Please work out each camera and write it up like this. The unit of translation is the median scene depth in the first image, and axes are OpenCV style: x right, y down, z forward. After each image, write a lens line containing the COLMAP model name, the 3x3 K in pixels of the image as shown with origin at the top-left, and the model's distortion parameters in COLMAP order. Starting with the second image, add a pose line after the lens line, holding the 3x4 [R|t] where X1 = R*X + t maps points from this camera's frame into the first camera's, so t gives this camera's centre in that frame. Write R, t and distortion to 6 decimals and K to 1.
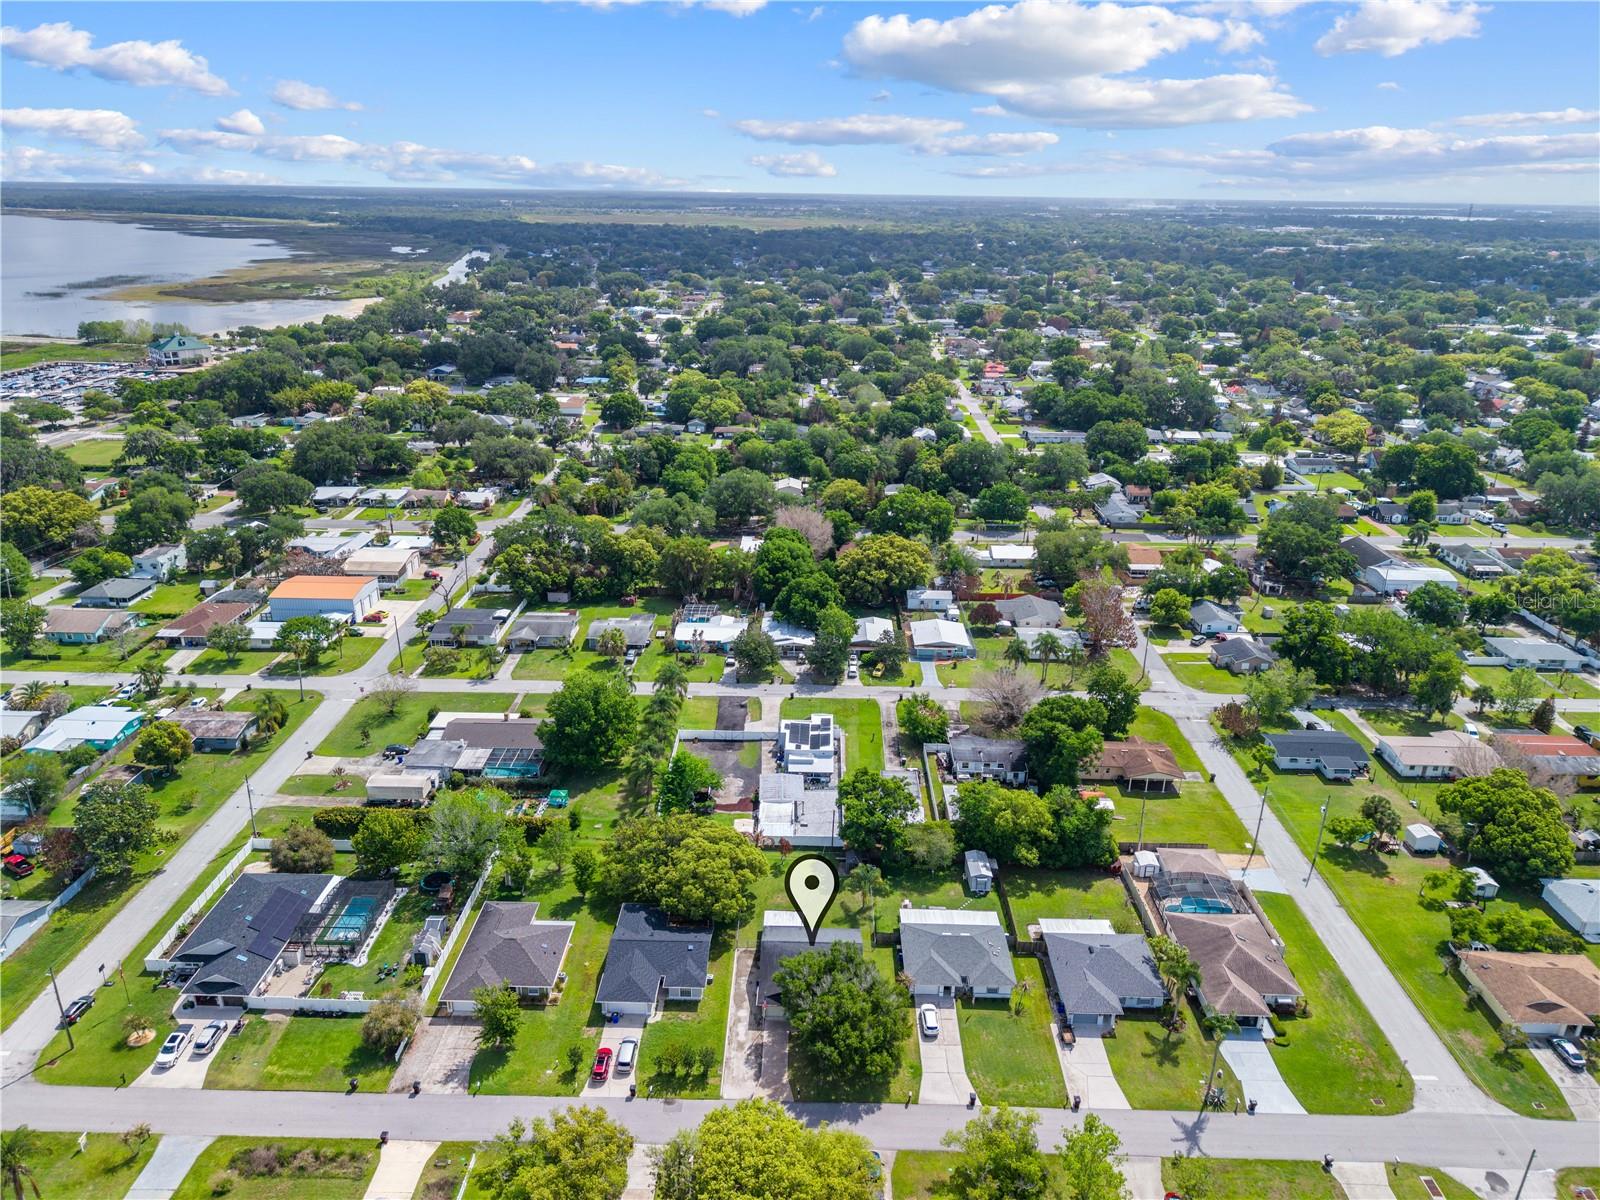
lens RADIAL K [[1063.1, 0, 819.8], [0, 1063.1, 603.6], [0, 0, 1]] dist [0.053044, -0.062656]
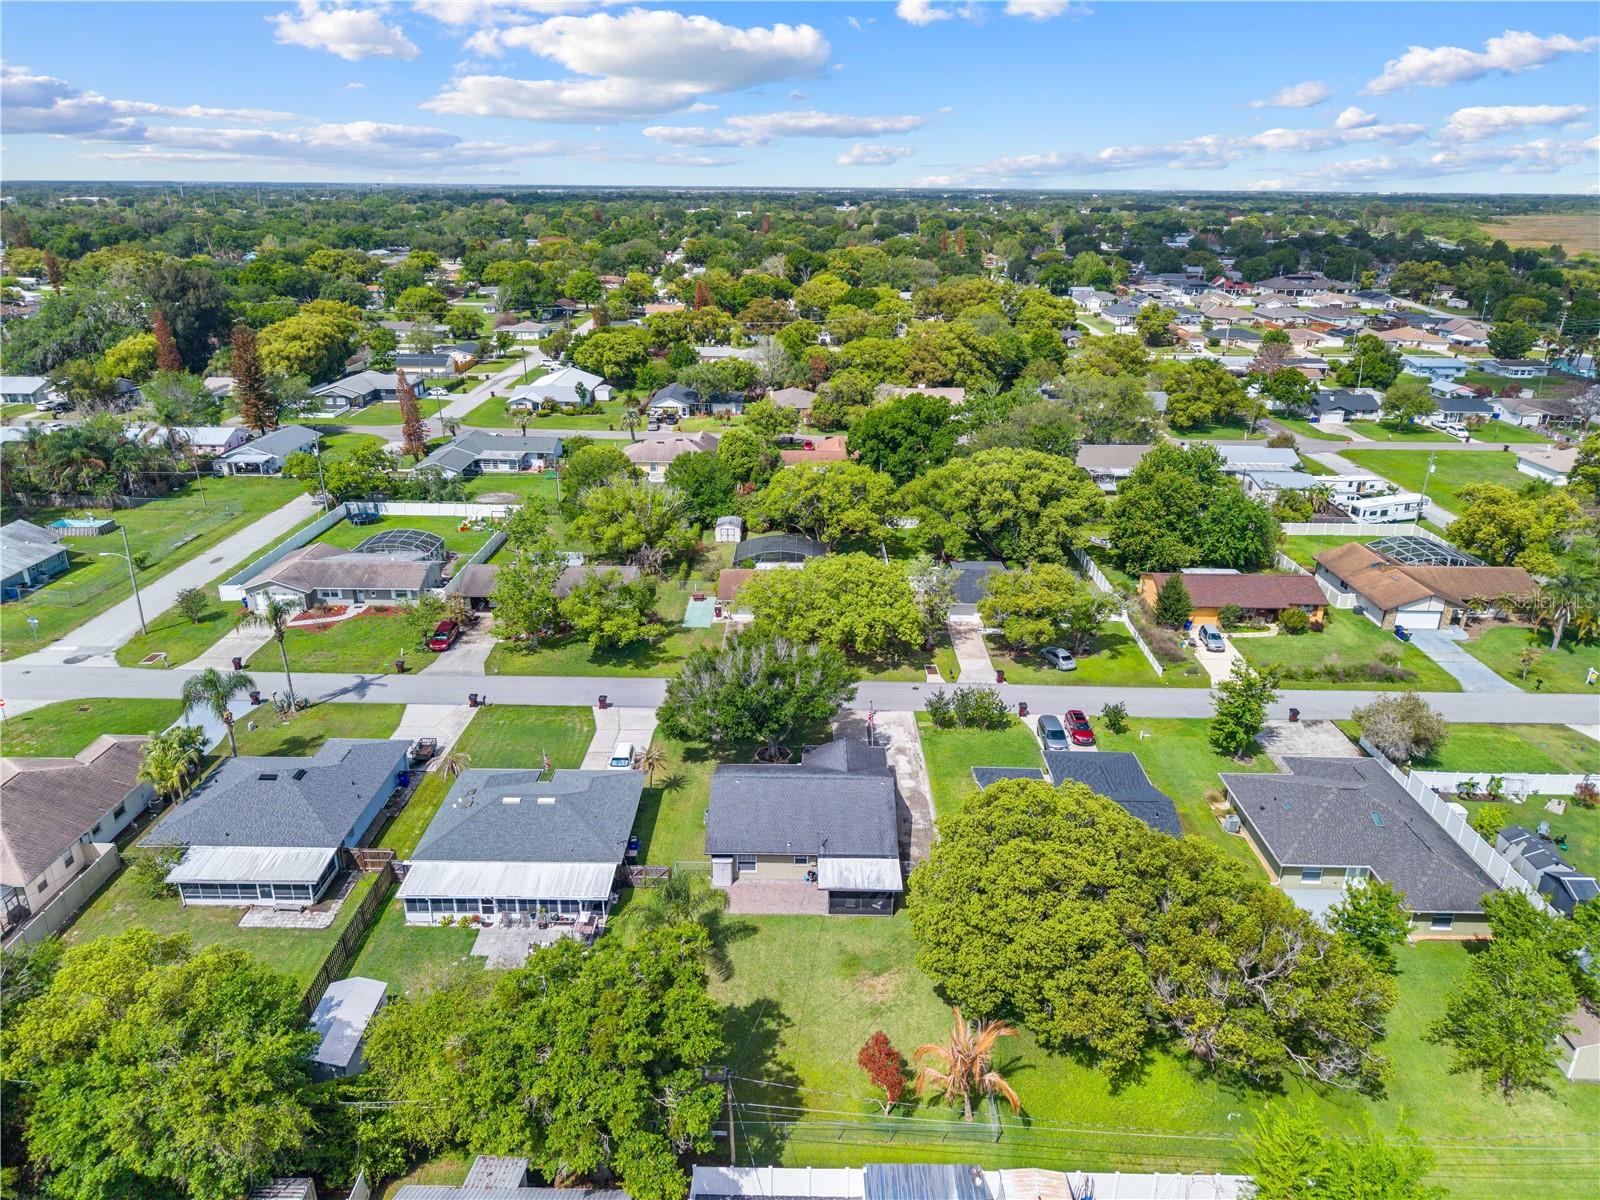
lens RADIAL K [[1082.9, 0, 800.0], [0, 1082.9, 600.0], [0, 0, 1]] dist [0.040213, -0.037694]
pose [[-0.999636, -0.026087, -0.006876, 0.000271], [-0.023963, 0.741513, 0.670511, -0.077549], [-0.012393, 0.670432, -0.741868, 0.810451]]
